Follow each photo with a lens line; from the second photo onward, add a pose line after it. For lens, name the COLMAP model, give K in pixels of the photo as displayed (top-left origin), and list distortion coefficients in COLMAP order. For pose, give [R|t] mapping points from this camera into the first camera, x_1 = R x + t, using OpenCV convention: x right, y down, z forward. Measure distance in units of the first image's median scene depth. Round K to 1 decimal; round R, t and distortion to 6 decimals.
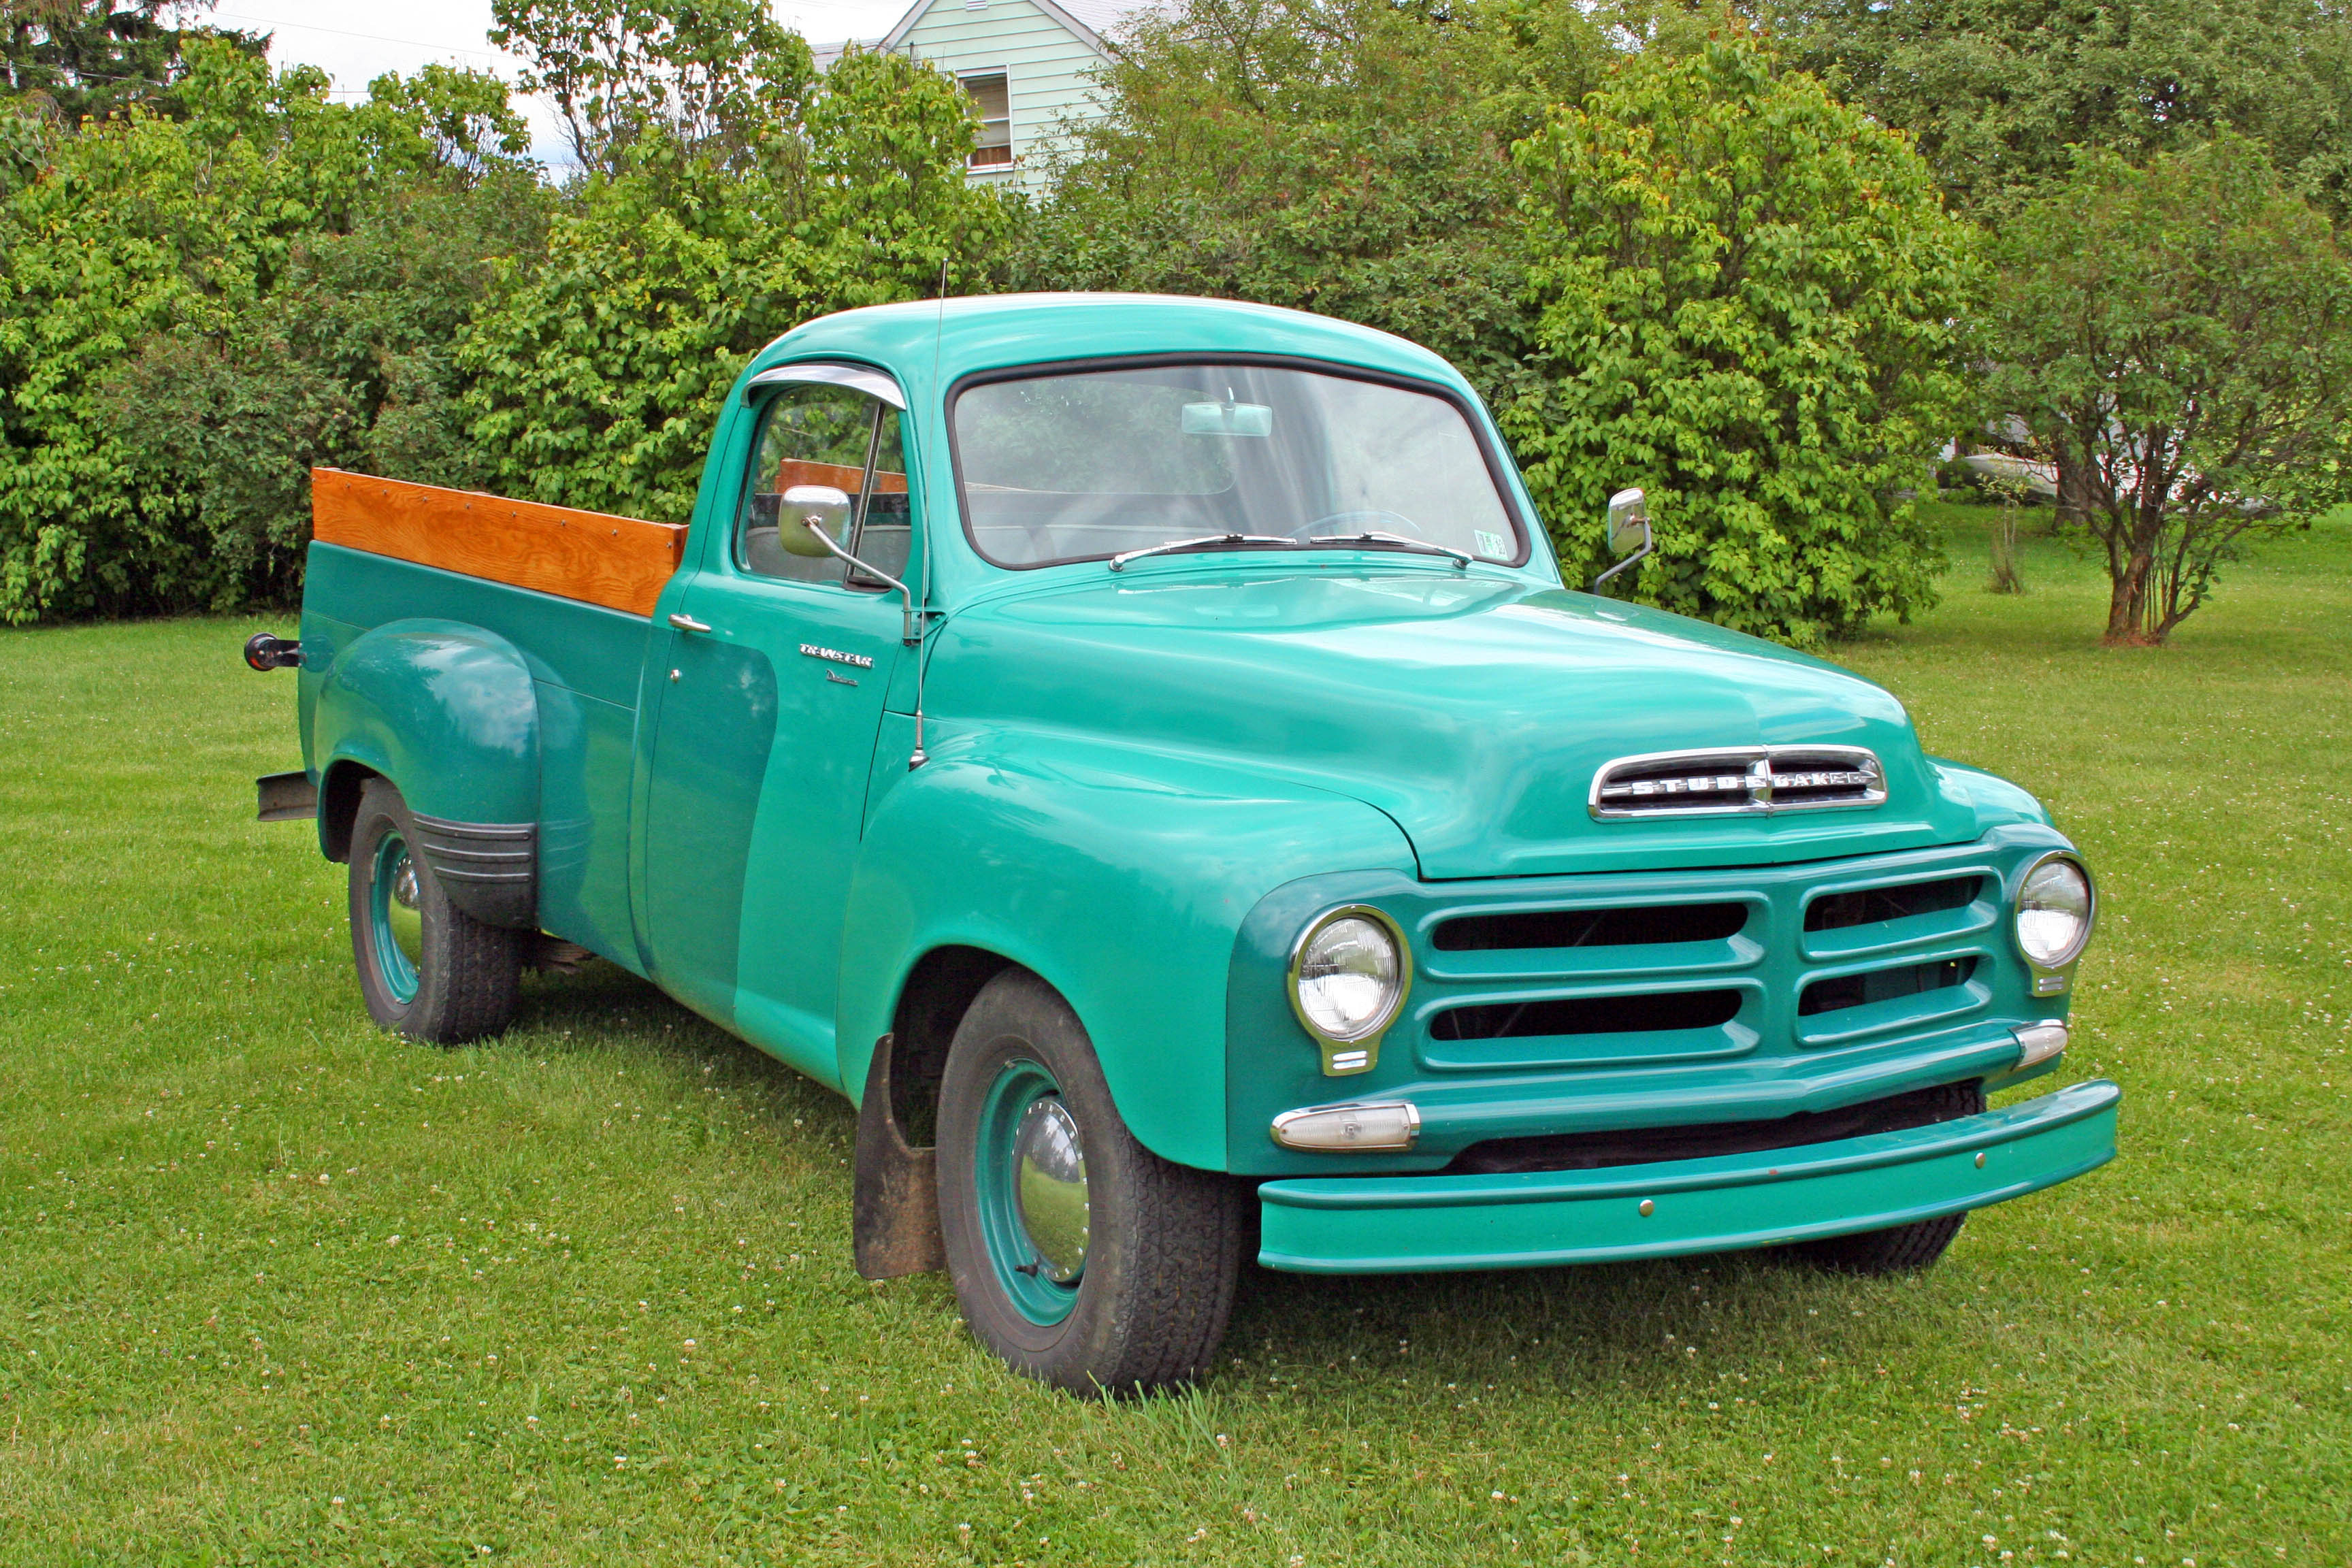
lens RADIAL K [[3228.7, 0, 1166.8], [0, 3228.7, 789.0], [0, 0, 1]] dist [-0.012727, 0.000000]
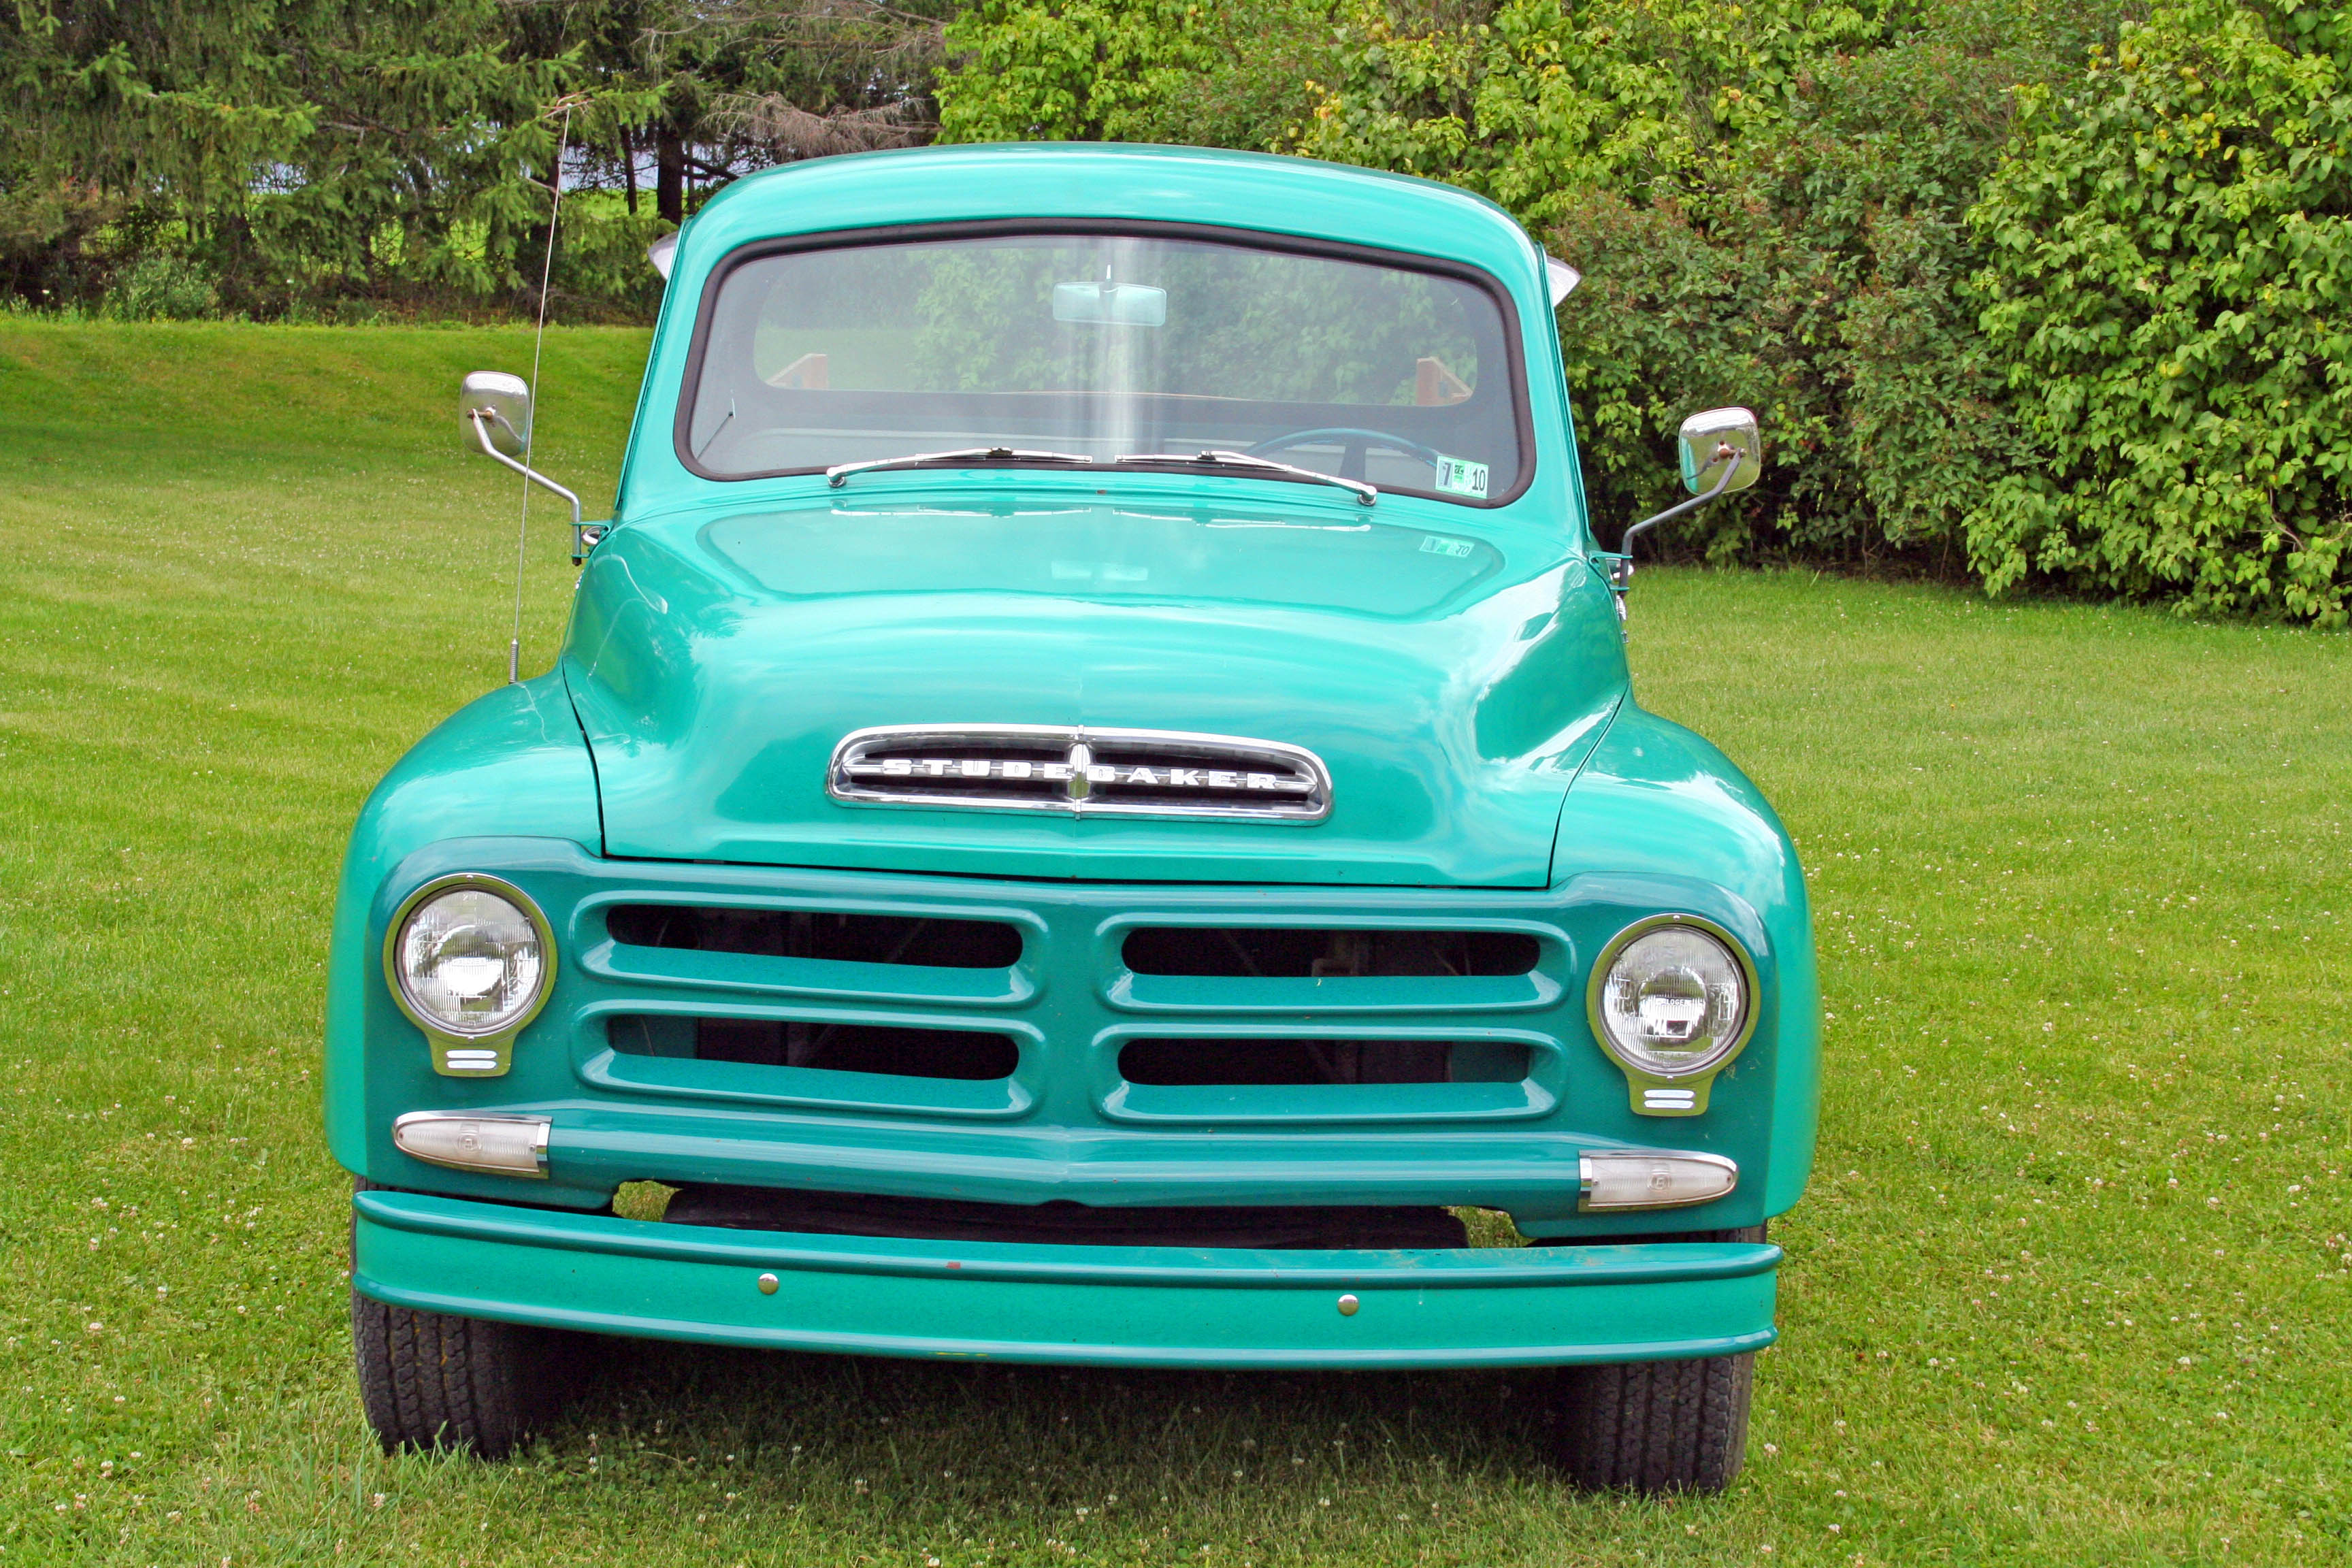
lens RADIAL K [[4653.5, 0, 1188.0], [0, 4653.5, 786.7], [0, 0, 1]] dist [0.075402, 0.000000]
pose [[0.853206, 0.069365, -0.516941, 0.186227], [-0.076183, 0.997061, 0.008049, -0.002363], [0.515980, 0.032514, 0.855983, 0.012896]]
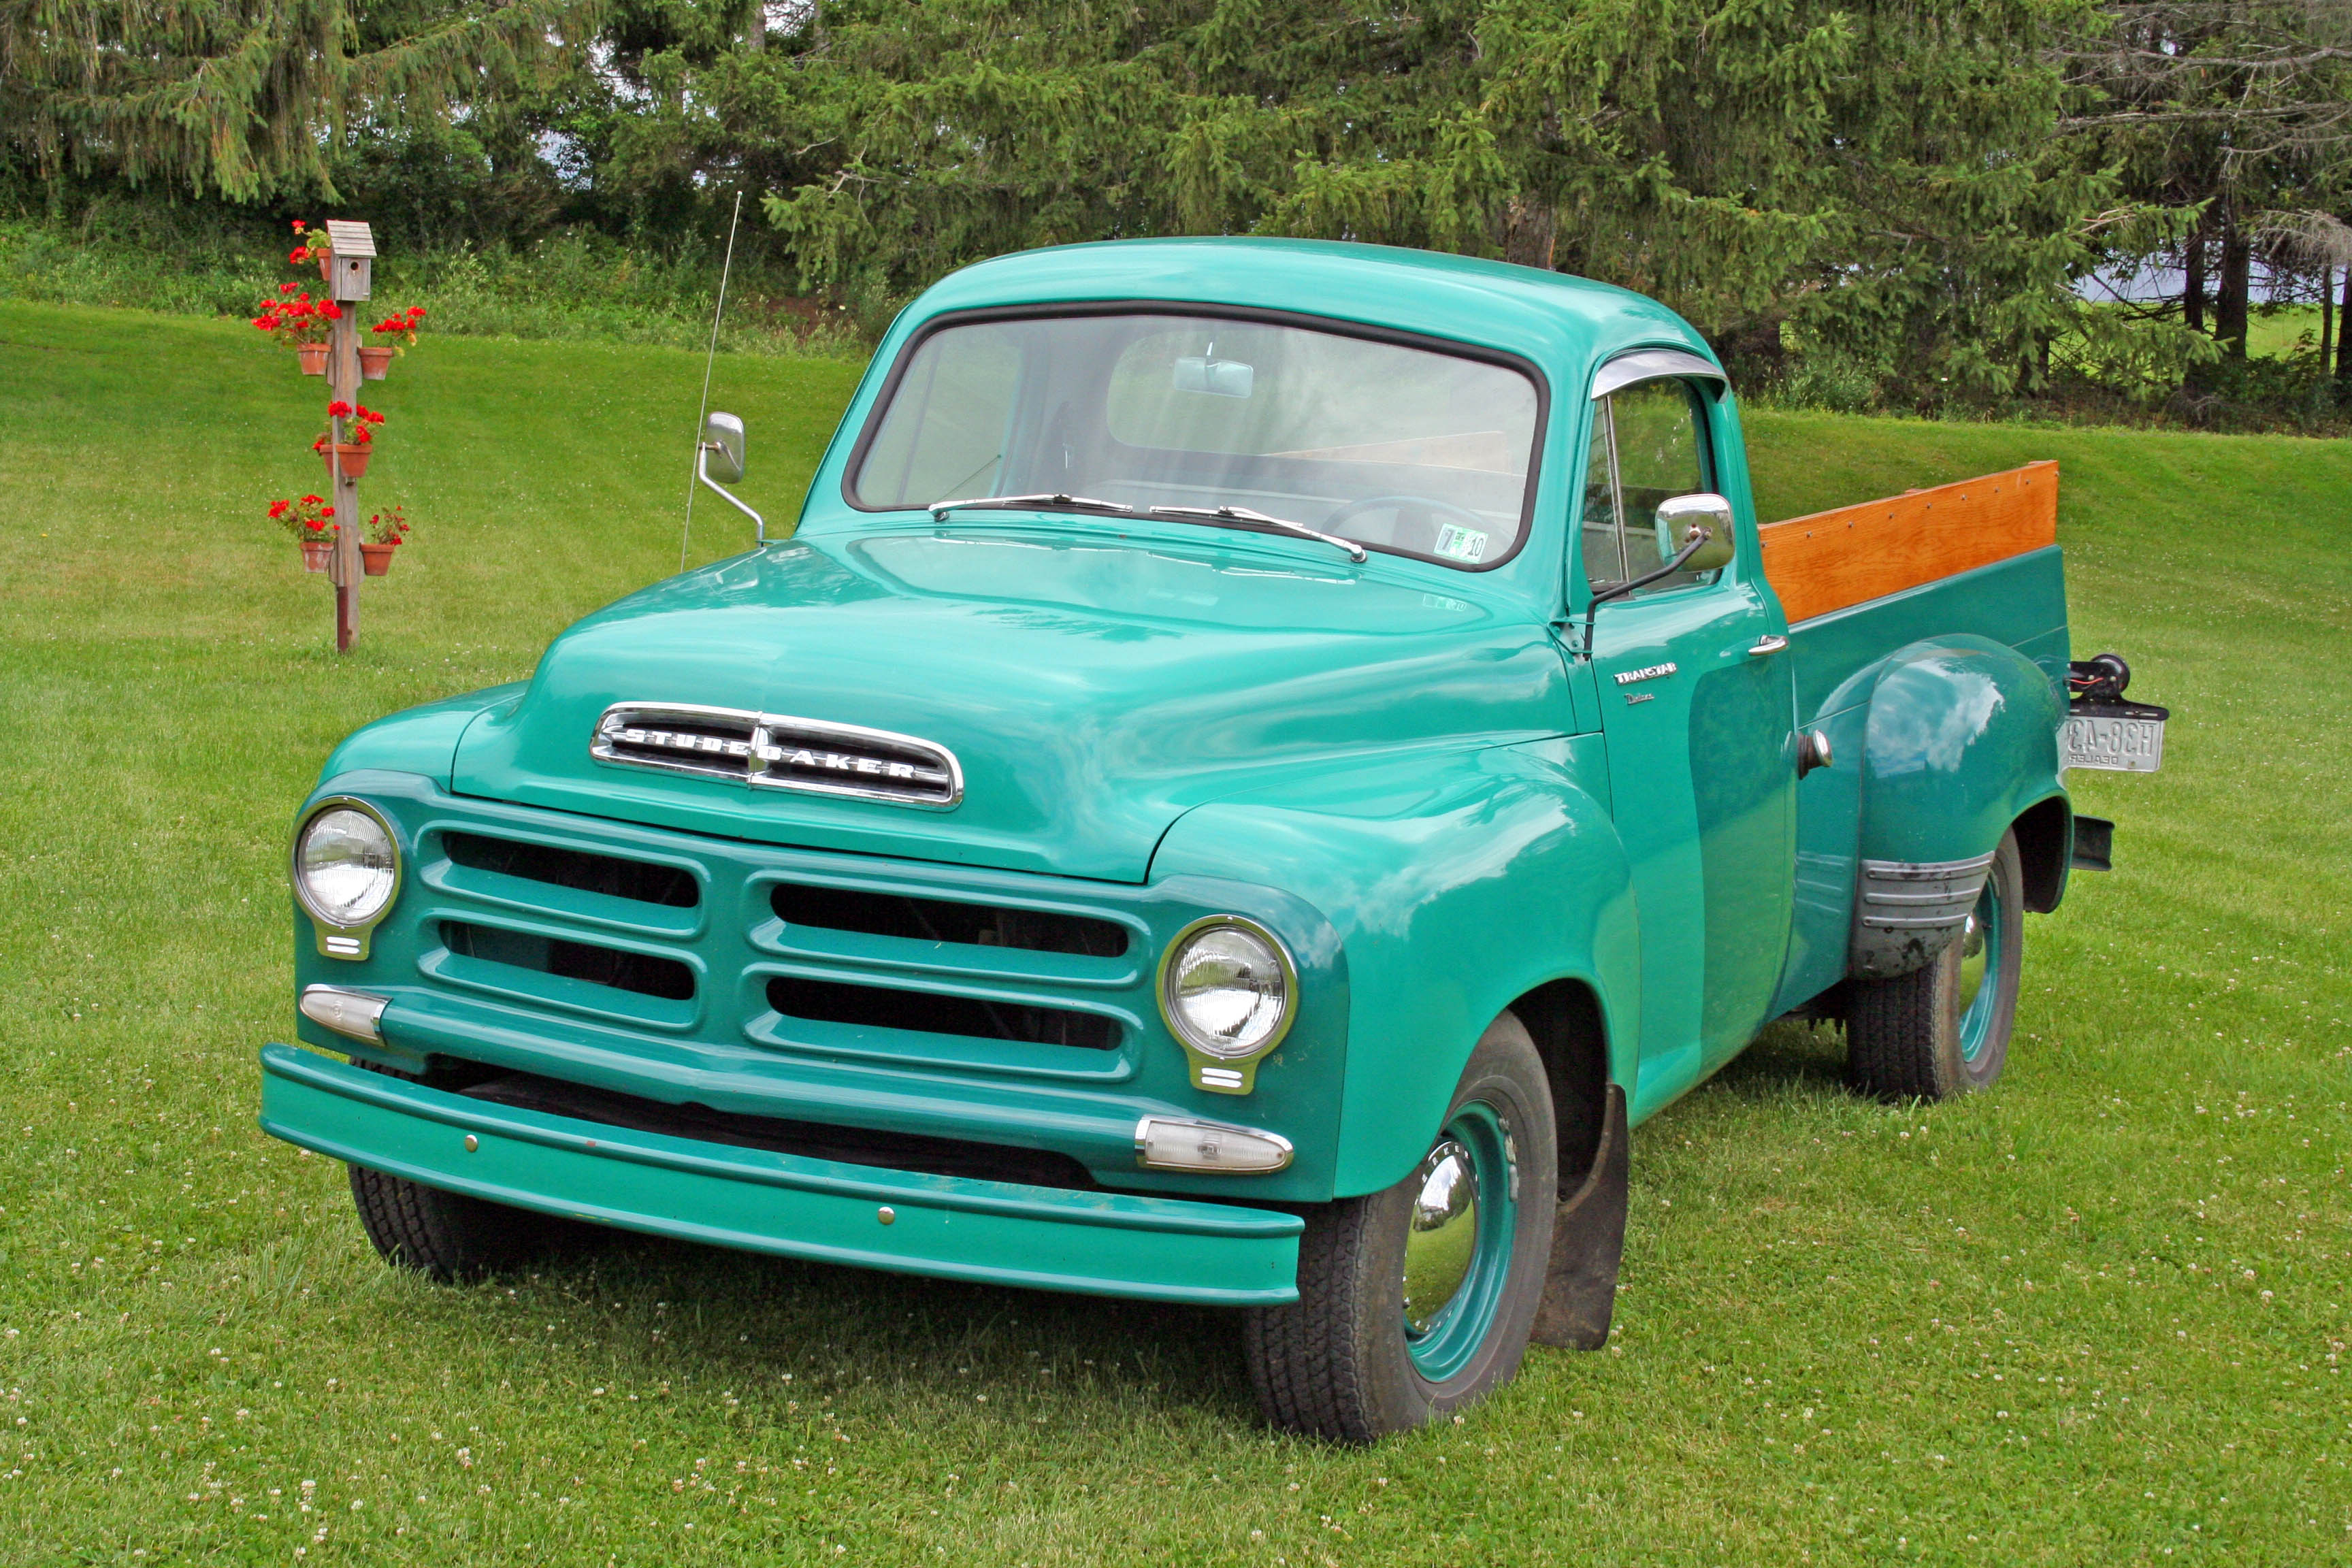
lens RADIAL K [[4480.1, 0, 1167.8], [0, 4480.1, 781.8], [0, 0, 1]] dist [0.003839, 0.000000]
pose [[0.560540, 0.116749, -0.819856, 0.310423], [-0.151257, 0.987792, 0.037247, -0.014098], [0.814196, 0.103131, 0.571357, 0.085092]]
